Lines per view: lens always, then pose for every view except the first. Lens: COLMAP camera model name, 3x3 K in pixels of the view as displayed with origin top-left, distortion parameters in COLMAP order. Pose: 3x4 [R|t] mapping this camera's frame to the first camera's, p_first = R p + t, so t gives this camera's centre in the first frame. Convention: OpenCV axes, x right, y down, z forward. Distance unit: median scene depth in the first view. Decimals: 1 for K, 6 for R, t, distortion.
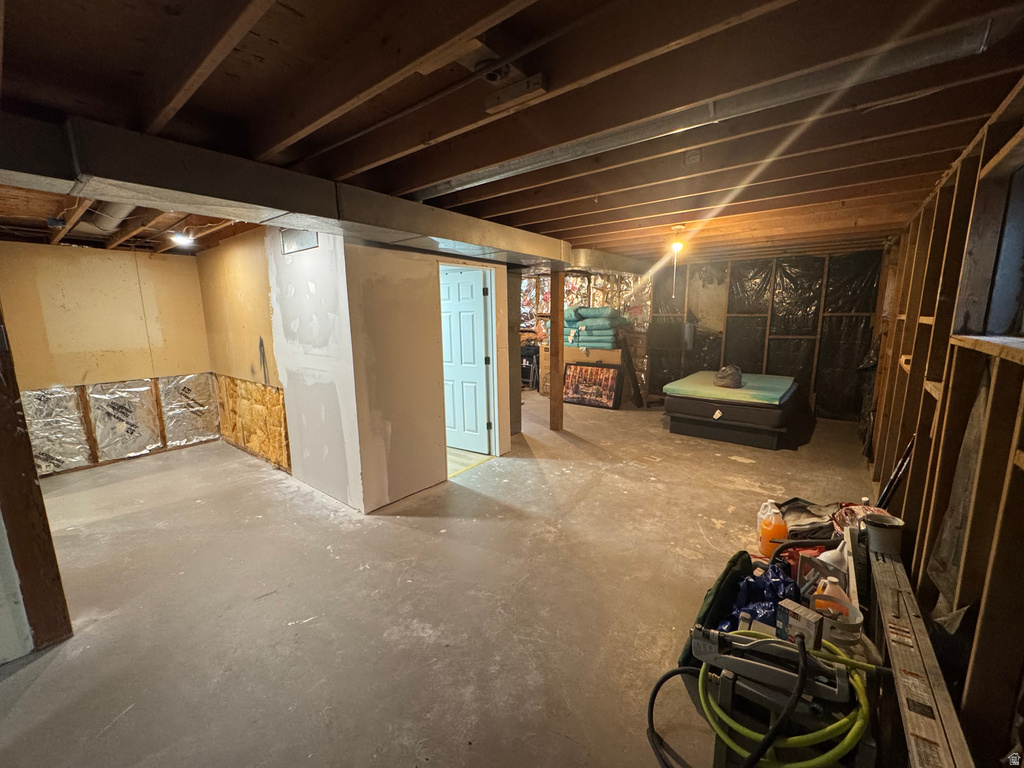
lens RADIAL K [[409.5, 0, 507.4], [0, 409.5, 384.6], [0, 0, 1]] dist [-0.005100, 0.001560]
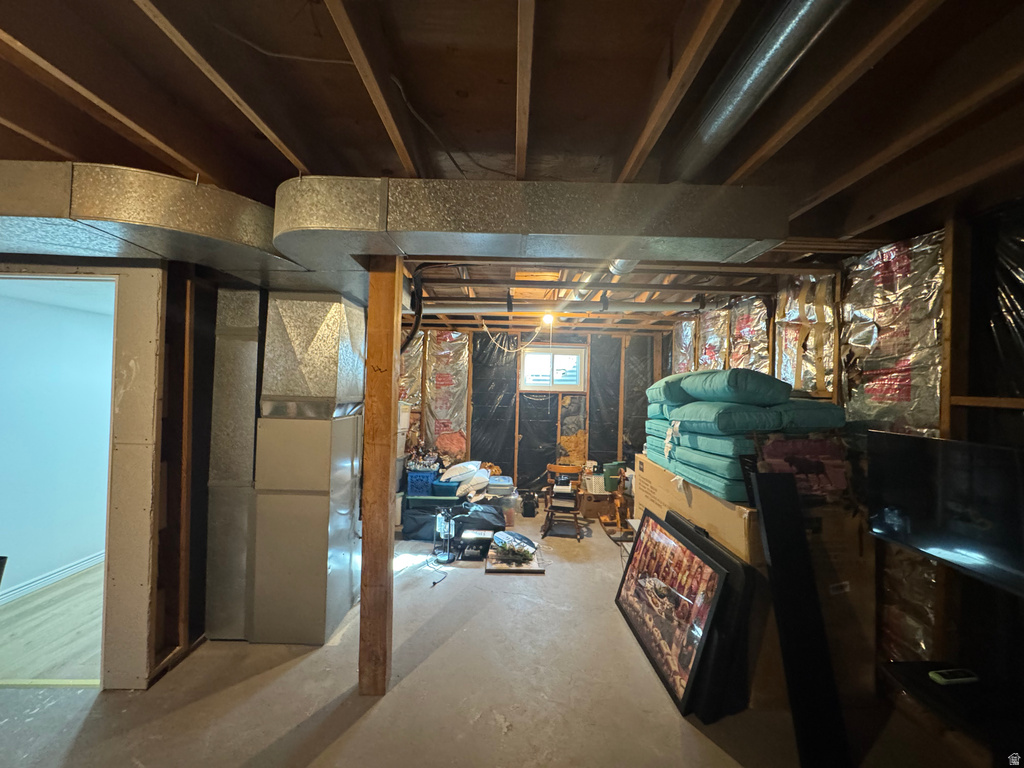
lens RADIAL K [[409.5, 0, 508.3], [0, 409.5, 383.6], [0, 0, 1]] dist [-0.005100, 0.001560]
pose [[0.629769, 0.017379, -0.776588, 0.733690], [-0.164612, 0.980029, -0.111559, -0.210144], [0.759140, 0.198092, 0.620053, 1.240873]]
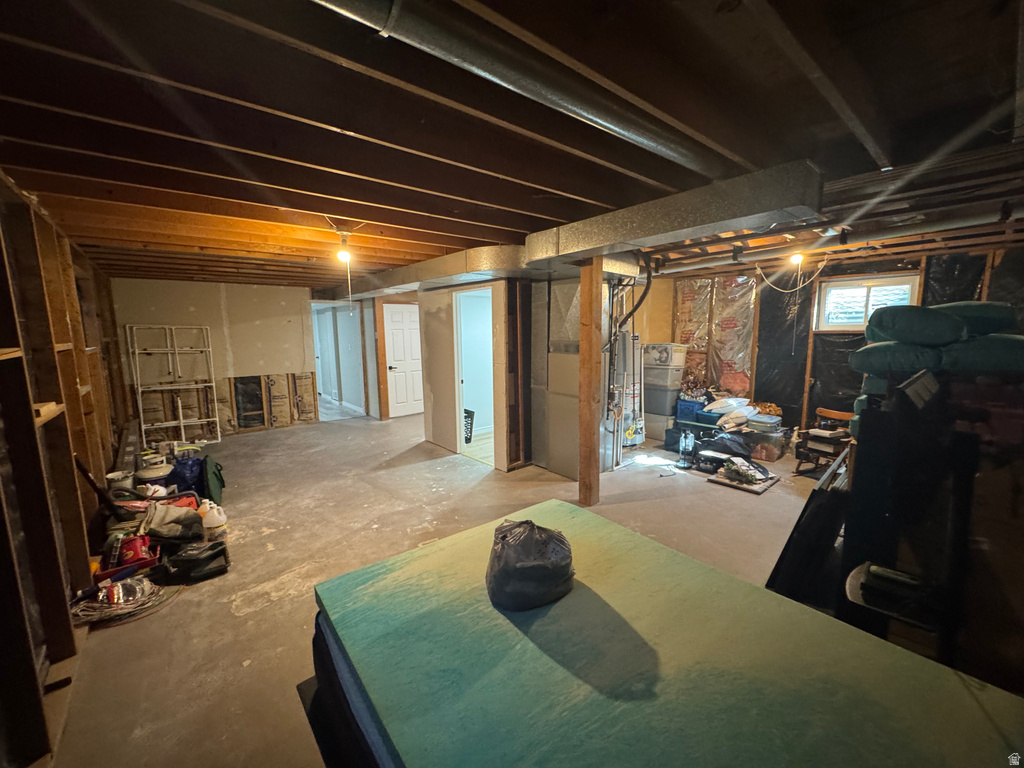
lens RADIAL K [[409.5, 0, 511.2], [0, 409.5, 383.7], [0, 0, 1]] dist [-0.005100, 0.001560]
pose [[-0.193133, 0.144310, -0.970502, 1.159839], [-0.154560, 0.972301, 0.175335, -0.266776], [0.968922, 0.183864, -0.165479, 1.458249]]
